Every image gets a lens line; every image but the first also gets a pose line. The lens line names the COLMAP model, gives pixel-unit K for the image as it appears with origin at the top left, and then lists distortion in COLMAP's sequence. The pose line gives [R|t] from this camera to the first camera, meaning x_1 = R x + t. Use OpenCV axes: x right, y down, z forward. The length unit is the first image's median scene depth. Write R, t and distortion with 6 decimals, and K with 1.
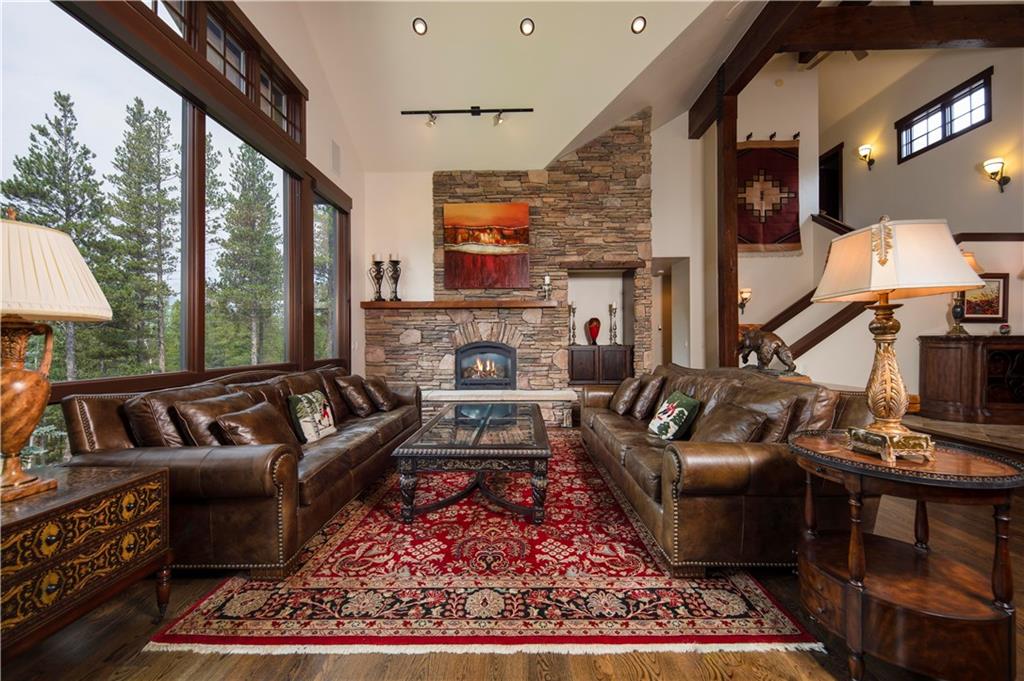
lens RADIAL K [[383.9, 0, 513.9], [0, 383.9, 342.7], [0, 0, 1]] dist [-0.001688, -0.000503]
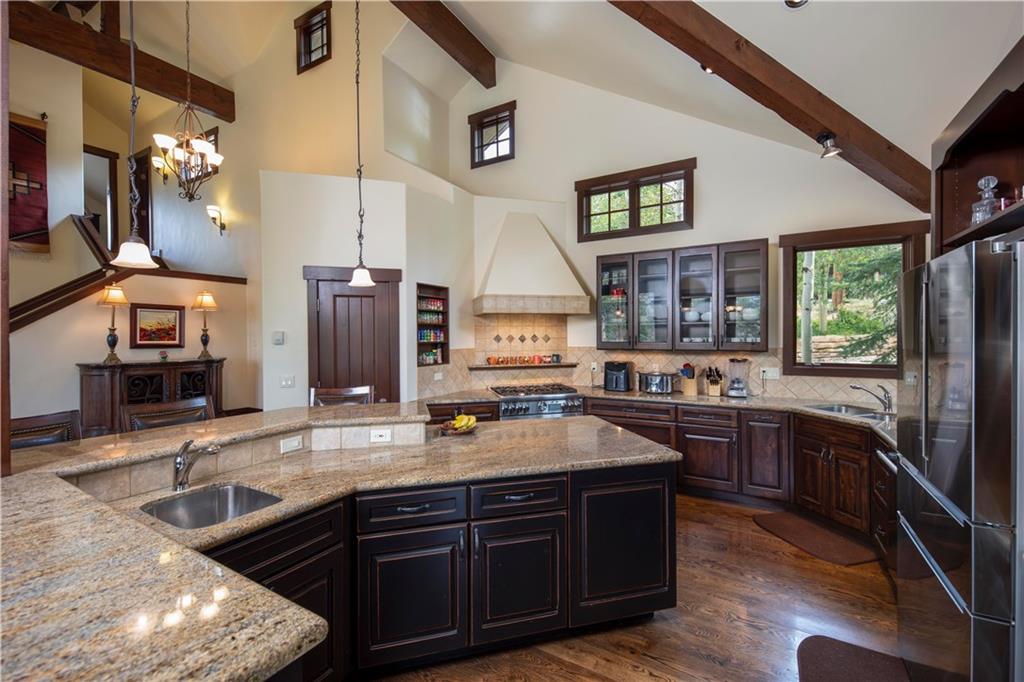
lens RADIAL K [[430.5, 0, 515.3], [0, 430.5, 334.5], [0, 0, 1]] dist [0.001171, 0.000358]
pose [[0.495116, 0.001377, 0.868826, 0.491122], [0.004142, 0.999984, -0.003946, -0.063760], [-0.868817, 0.005552, 0.495103, -0.408623]]
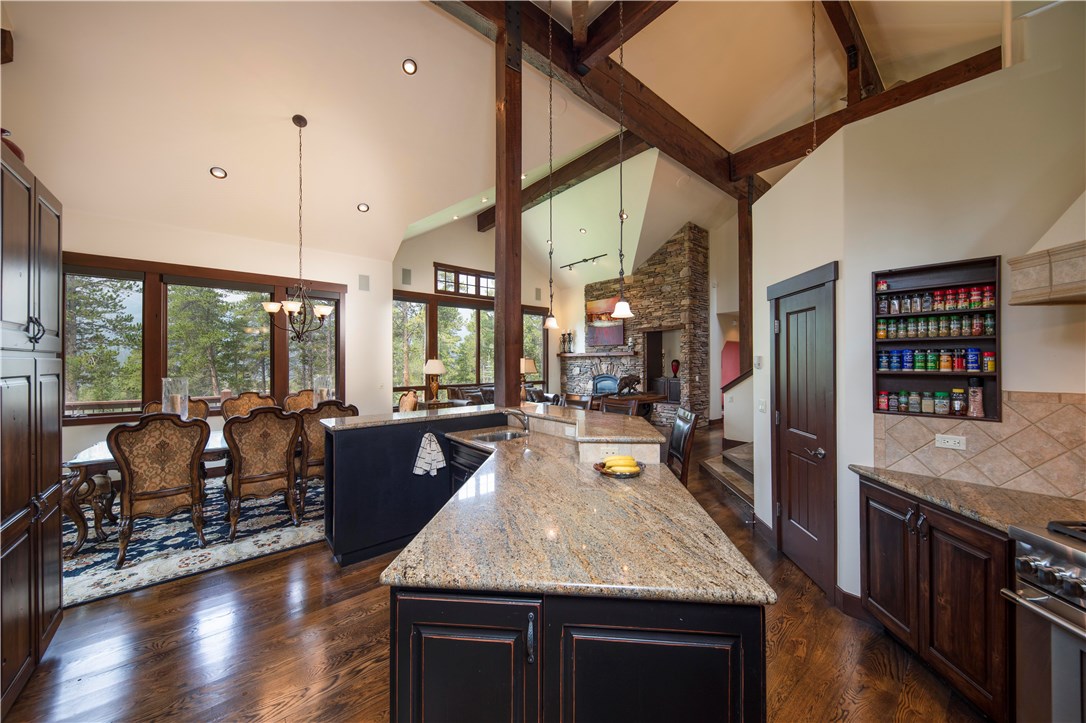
lens RADIAL K [[378.8, 0, 541.6], [0, 378.8, 362.9], [0, 0, 1]] dist [0.000877, -0.000016]
pose [[0.655034, 0.007472, -0.755563, 1.096590], [-0.006814, 0.999969, 0.003982, -0.062146], [0.755569, 0.002540, 0.655064, -0.410427]]
